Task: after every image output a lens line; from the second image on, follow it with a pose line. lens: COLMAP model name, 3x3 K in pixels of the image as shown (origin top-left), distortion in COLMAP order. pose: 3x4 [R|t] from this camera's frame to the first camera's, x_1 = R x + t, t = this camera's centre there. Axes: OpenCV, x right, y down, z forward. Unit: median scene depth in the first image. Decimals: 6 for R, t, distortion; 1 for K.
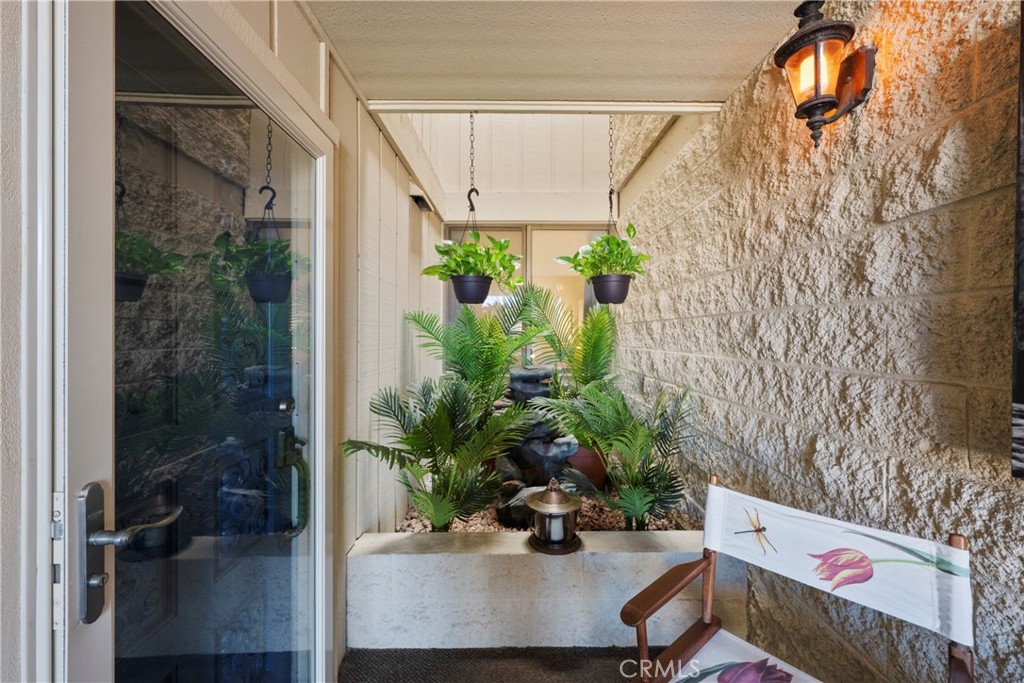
lens RADIAL K [[403.3, 0, 509.9], [0, 403.3, 339.5], [0, 0, 1]] dist [0.000515, 0.000246]
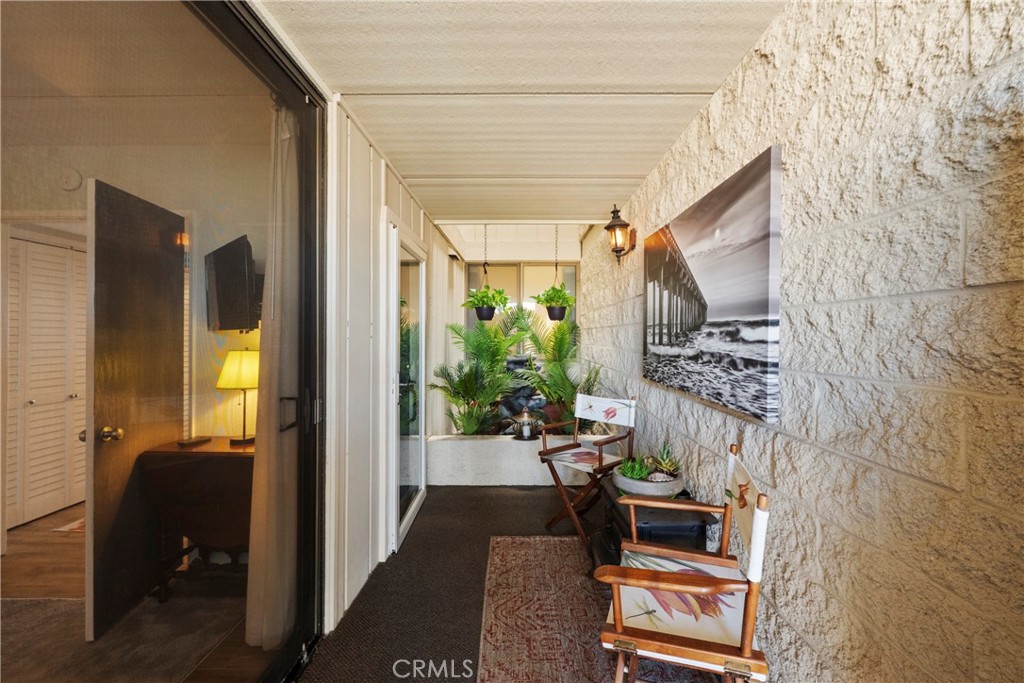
lens RADIAL K [[411.0, 0, 514.1], [0, 411.0, 334.2], [0, 0, 1]] dist [-0.000221, -0.000036]
pose [[0.999945, 0.000884, -0.010435, 0.058366], [-0.001069, 0.999842, -0.017766, 0.011244], [0.010418, 0.017777, 0.999788, -0.876311]]
